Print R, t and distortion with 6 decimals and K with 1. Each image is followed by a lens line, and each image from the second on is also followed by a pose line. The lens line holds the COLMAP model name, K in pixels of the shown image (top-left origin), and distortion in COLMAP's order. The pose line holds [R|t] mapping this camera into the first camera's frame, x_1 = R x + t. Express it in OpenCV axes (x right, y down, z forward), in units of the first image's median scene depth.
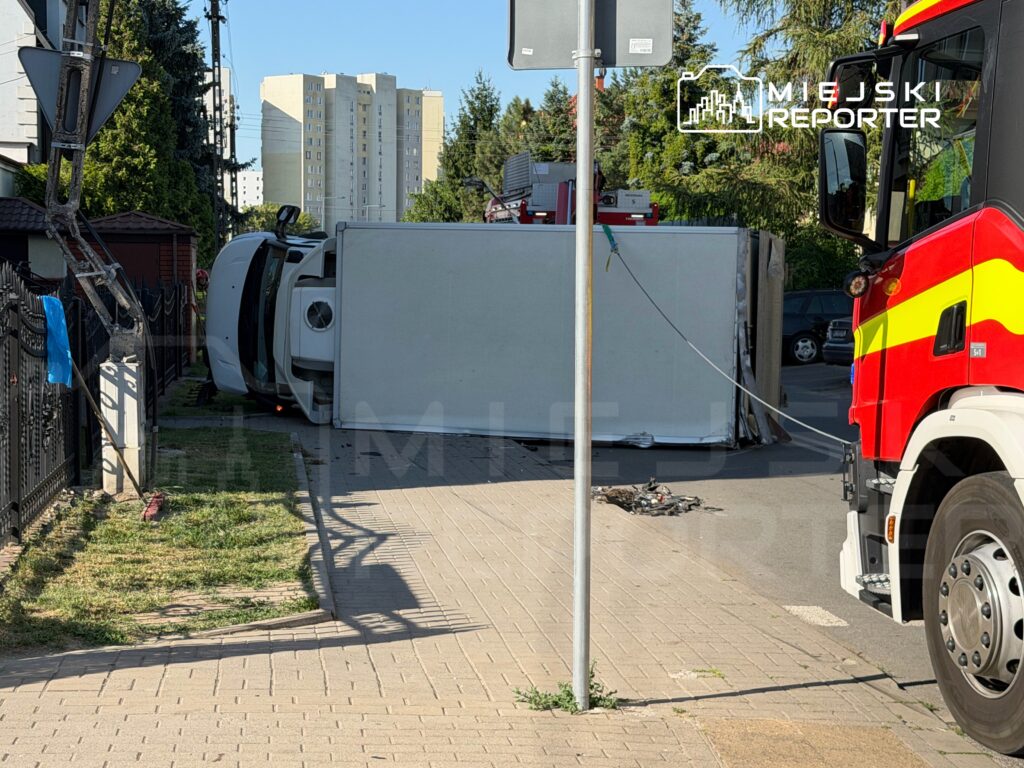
lens RADIAL K [[1709.4, 0, 512.0], [0, 1709.4, 384.0], [0, 0, 1]] dist [0.143113, -0.024816]
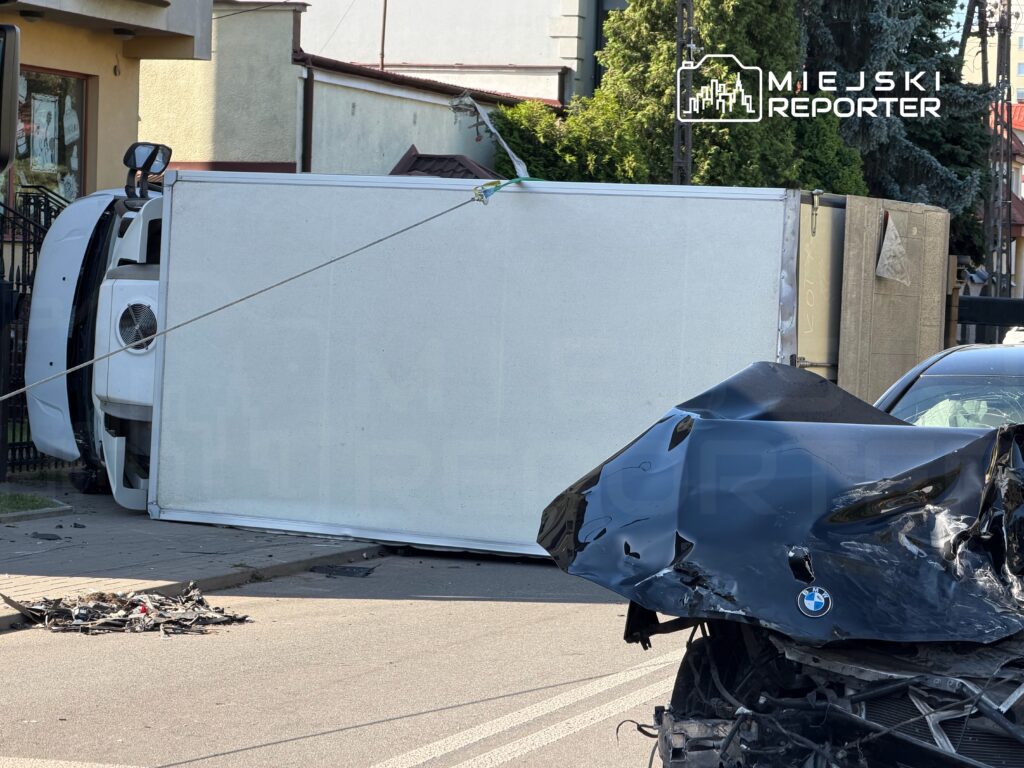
lens RADIAL K [[3033.1, 0, 512.0], [0, 3033.1, 384.0], [0, 0, 1]] dist [0.223360, -0.286445]
pose [[0.903702, 0.030520, -0.427074, 0.168932], [-0.046338, 0.998569, -0.026693, 0.000663], [0.425648, 0.043912, 0.903823, 0.037142]]
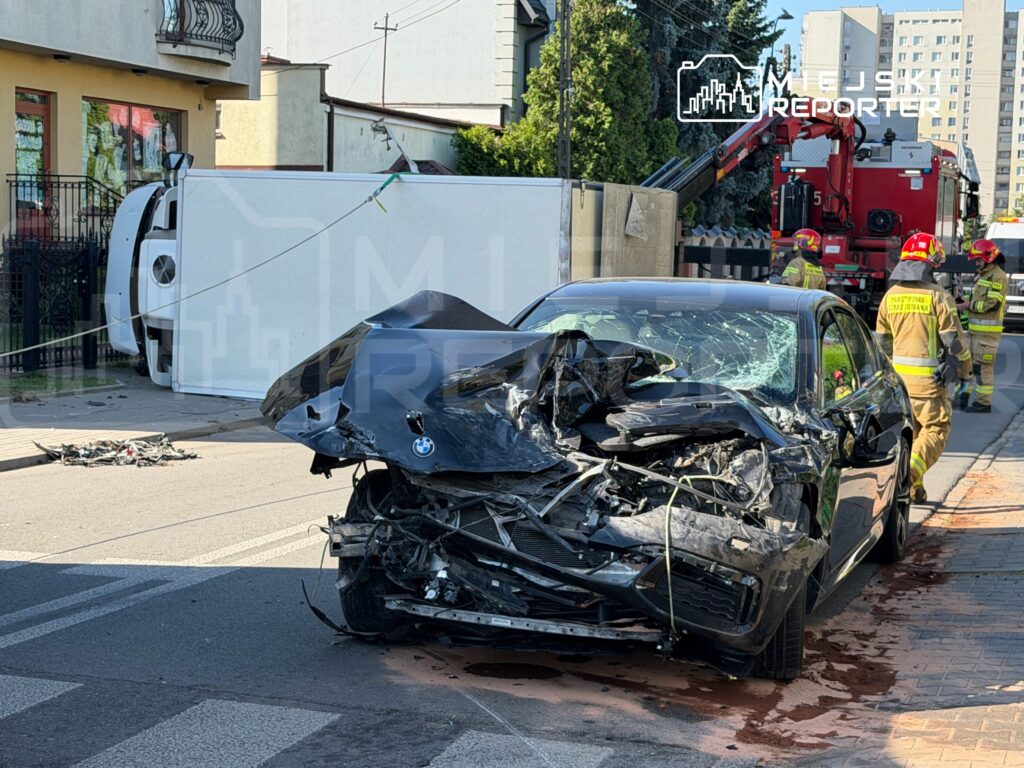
lens RADIAL K [[1887.3, 0, 528.0], [0, 1887.3, 388.4], [0, 0, 1]] dist [0.103925, 0.247941]
pose [[0.907957, 0.042508, -0.416903, 0.185195], [-0.038749, 0.999096, 0.017480, -0.000535], [0.417269, 0.000283, 0.908783, 0.053084]]
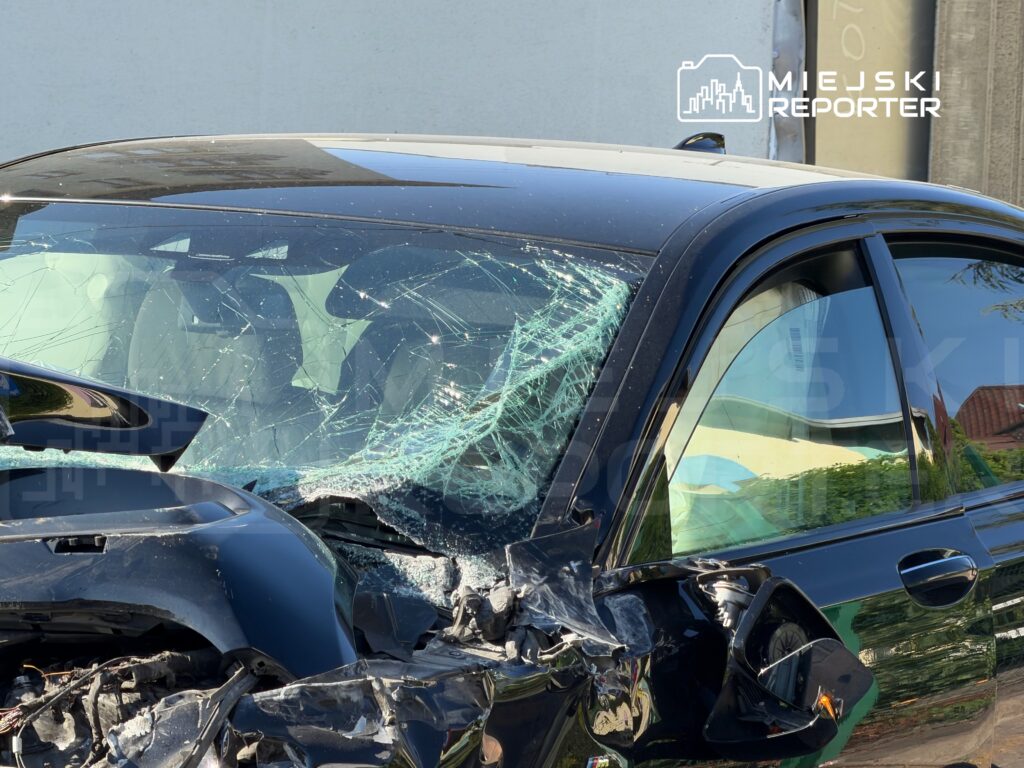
lens RADIAL K [[6385.0, 0, 512.0], [0, 6385.0, 384.0], [0, 0, 1]] dist [0.313627, 11.350492]
pose [[0.823359, 0.044606, -0.565765, 0.232619], [-0.050763, 0.998699, 0.004863, -0.002312], [0.565246, 0.024716, 0.824552, 0.070460]]
